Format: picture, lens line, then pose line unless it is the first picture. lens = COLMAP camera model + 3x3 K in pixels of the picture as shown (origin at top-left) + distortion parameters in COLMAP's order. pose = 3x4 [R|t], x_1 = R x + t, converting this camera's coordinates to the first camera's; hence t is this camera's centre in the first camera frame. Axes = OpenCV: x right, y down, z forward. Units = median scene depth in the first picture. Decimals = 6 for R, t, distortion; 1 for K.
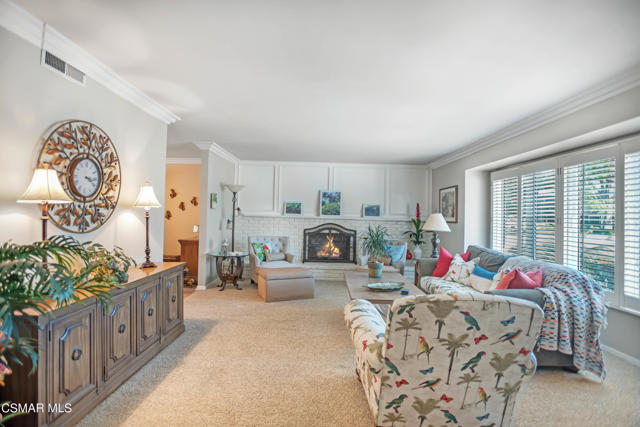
lens RADIAL K [[321.7, 0, 322.7], [0, 321.7, 207.9], [0, 0, 1]] dist [-0.013467, 0.000771]
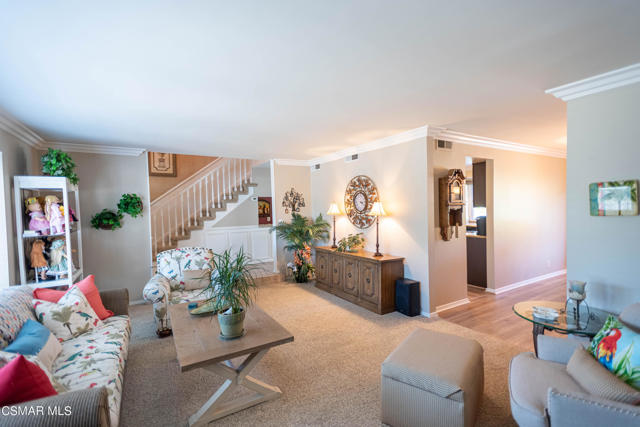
lens RADIAL K [[309.8, 0, 319.6], [0, 309.8, 213.0], [0, 0, 1]] dist [0.020018, -0.001104]
pose [[-0.853839, 0.001351, -0.520535, 0.507375], [0.003644, 0.999988, -0.003383, -0.014991], [0.520524, -0.004785, -0.853834, 2.395810]]
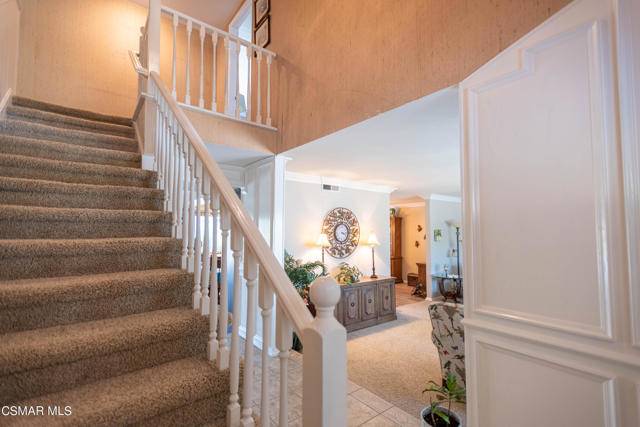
lens RADIAL K [[309.8, 0, 317.7], [0, 309.8, 211.7], [0, 0, 1]] dist [0.020018, -0.001104]
pose [[0.623971, -0.070369, -0.778273, 0.758792], [0.024886, 0.997222, -0.070213, -0.086766], [0.781051, 0.024442, 0.623988, -0.424330]]
